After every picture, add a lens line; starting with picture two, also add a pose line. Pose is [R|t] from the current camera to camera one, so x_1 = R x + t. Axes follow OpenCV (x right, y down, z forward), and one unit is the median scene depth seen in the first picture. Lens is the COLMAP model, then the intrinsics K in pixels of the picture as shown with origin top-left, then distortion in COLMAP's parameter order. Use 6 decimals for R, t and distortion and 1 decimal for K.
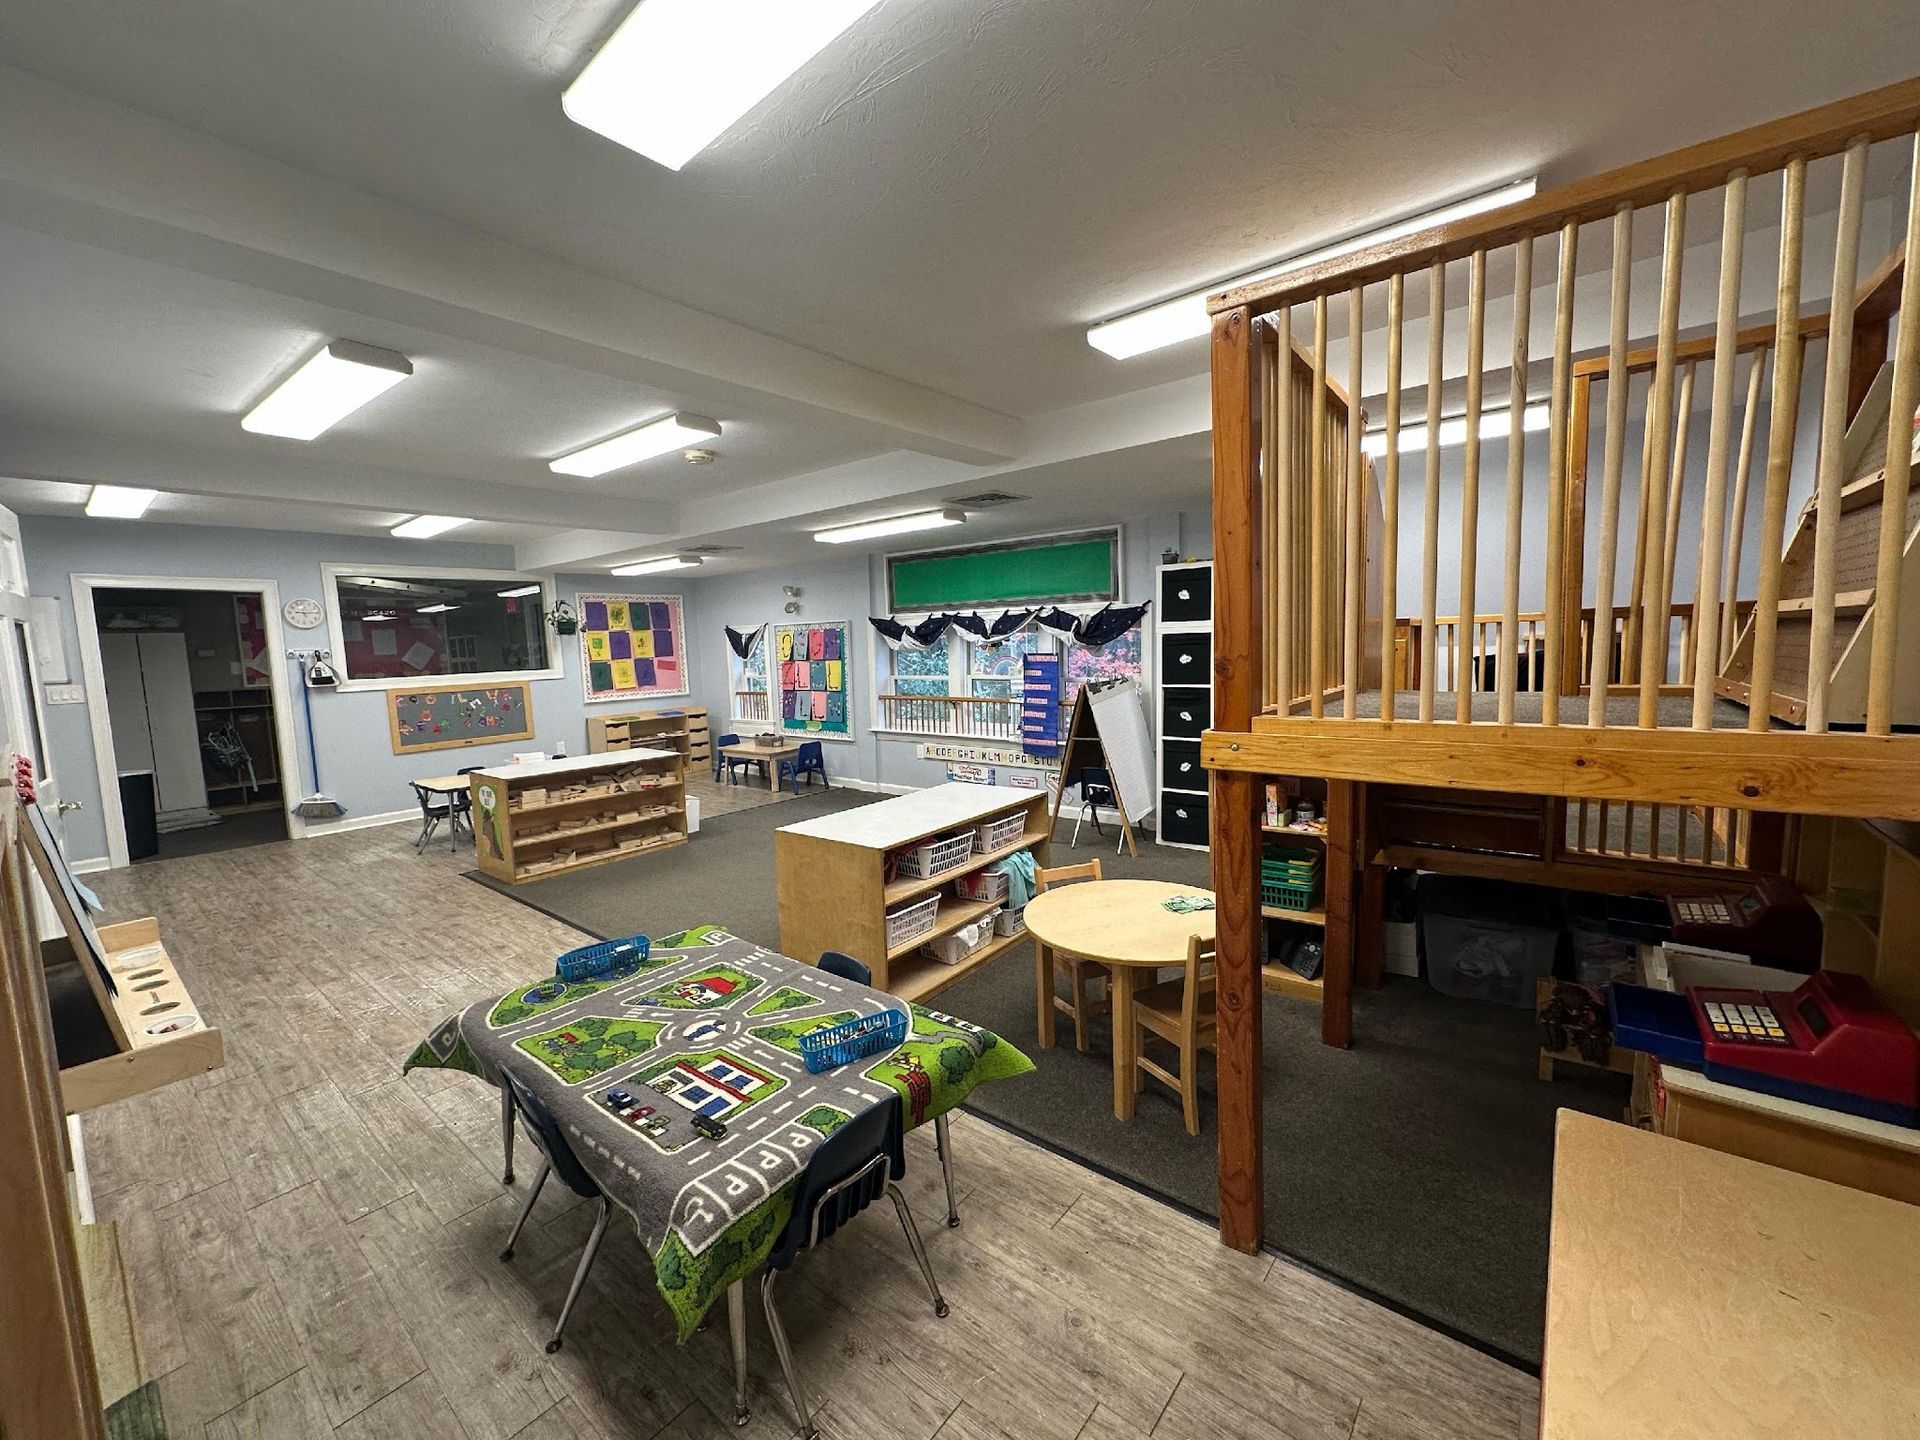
lens RADIAL K [[762.2, 0, 961.8], [0, 762.2, 716.5], [0, 0, 1]] dist [-0.003691, 0.000363]
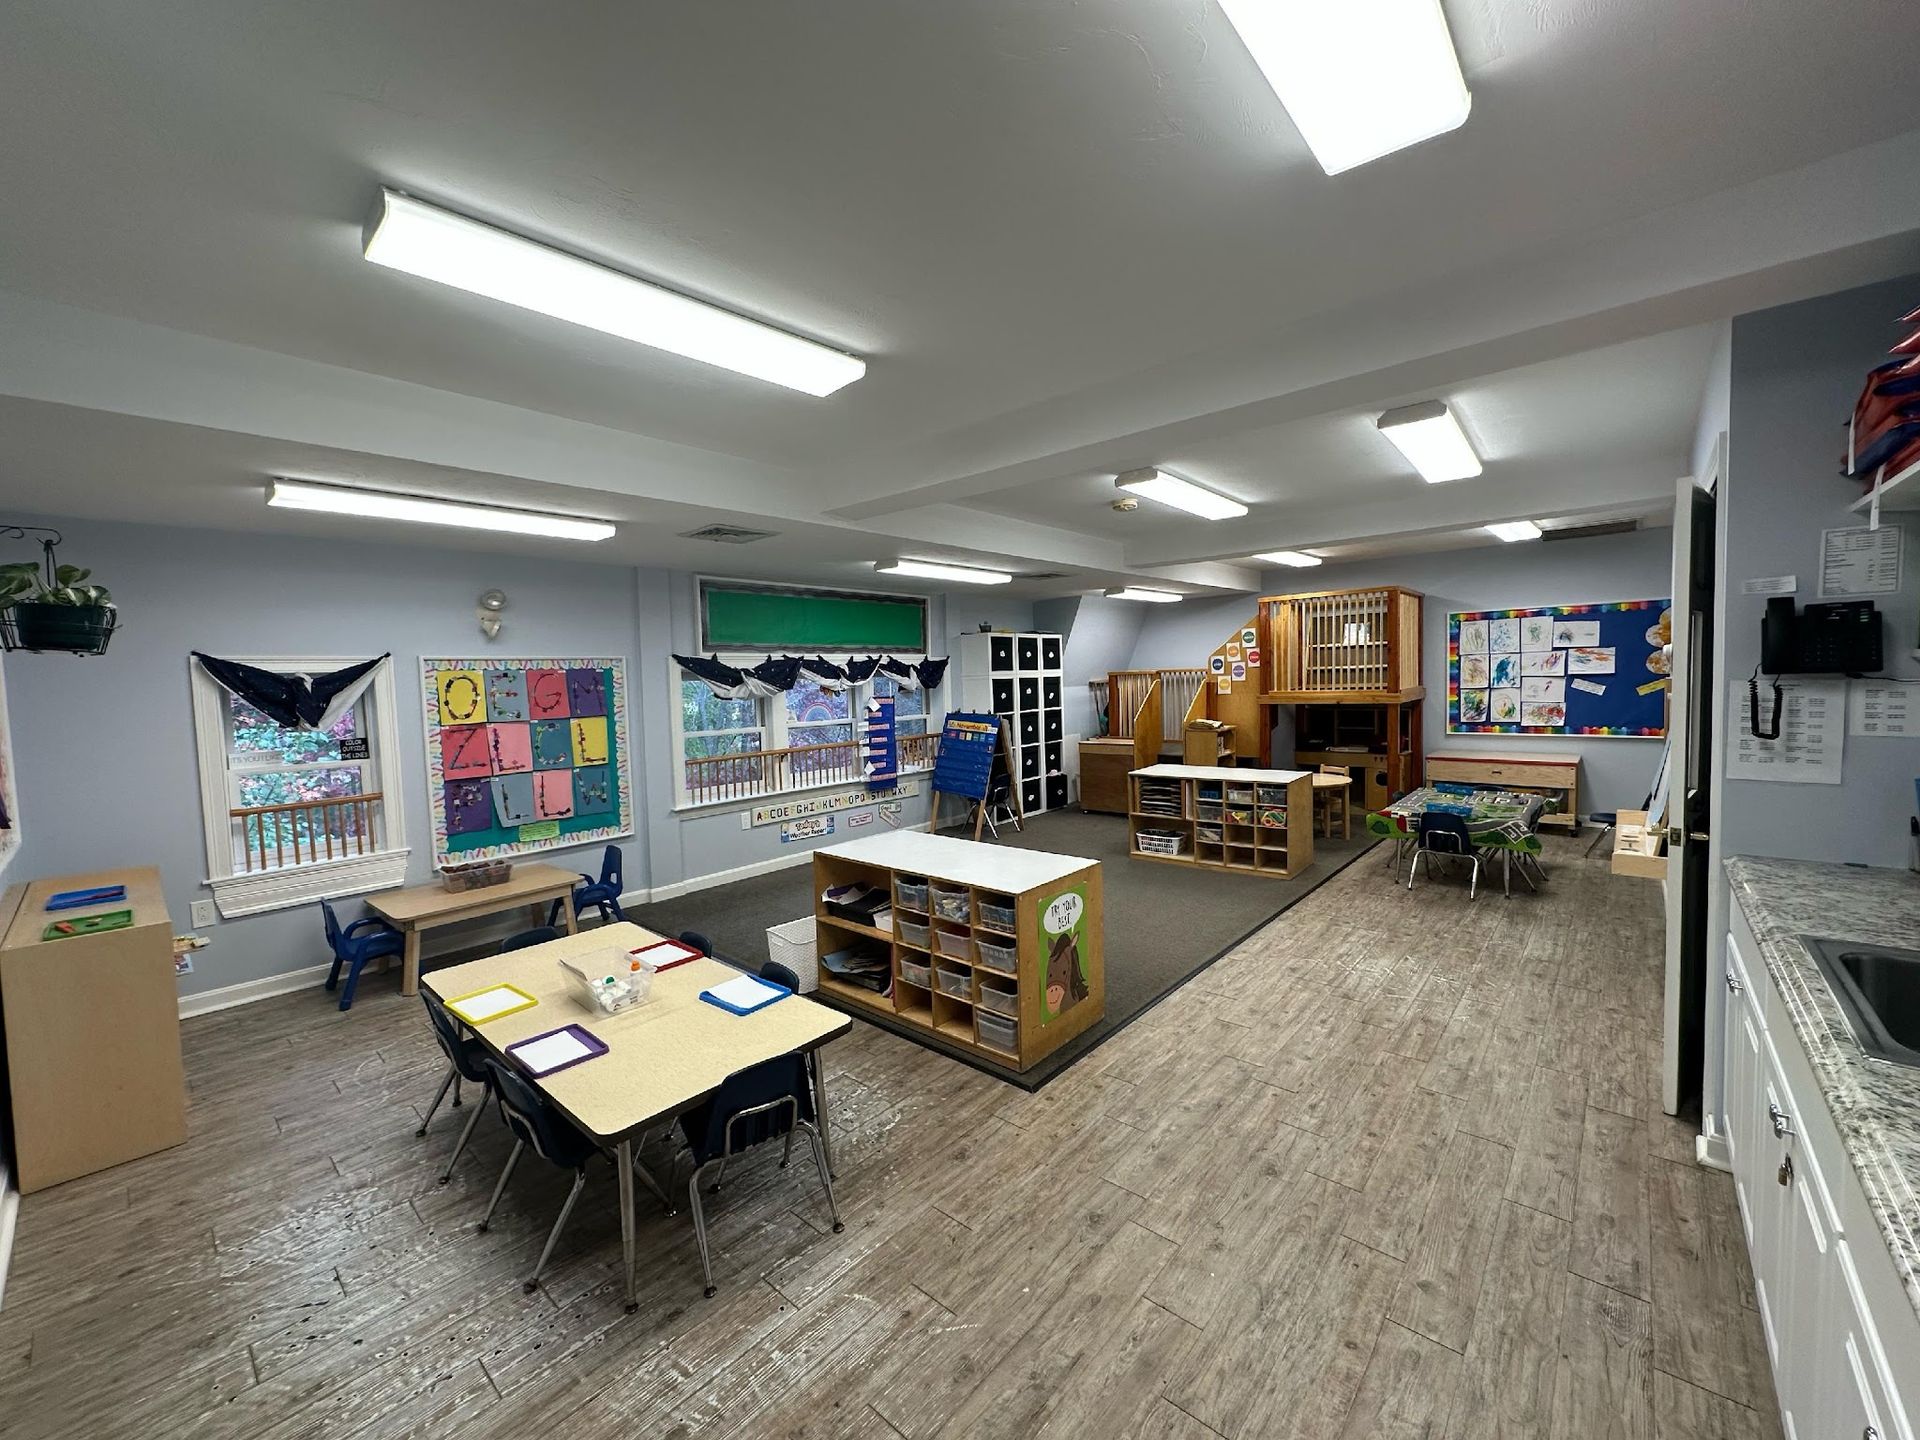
lens RADIAL K [[762.2, 0, 960.6], [0, 762.2, 720.0], [0, 0, 1]] dist [-0.003691, 0.000363]
pose [[0.045953, -0.026219, 0.998599, -0.966592], [0.127207, 0.991671, 0.020184, -0.054932], [-0.990811, 0.126101, 0.048906, 0.807966]]
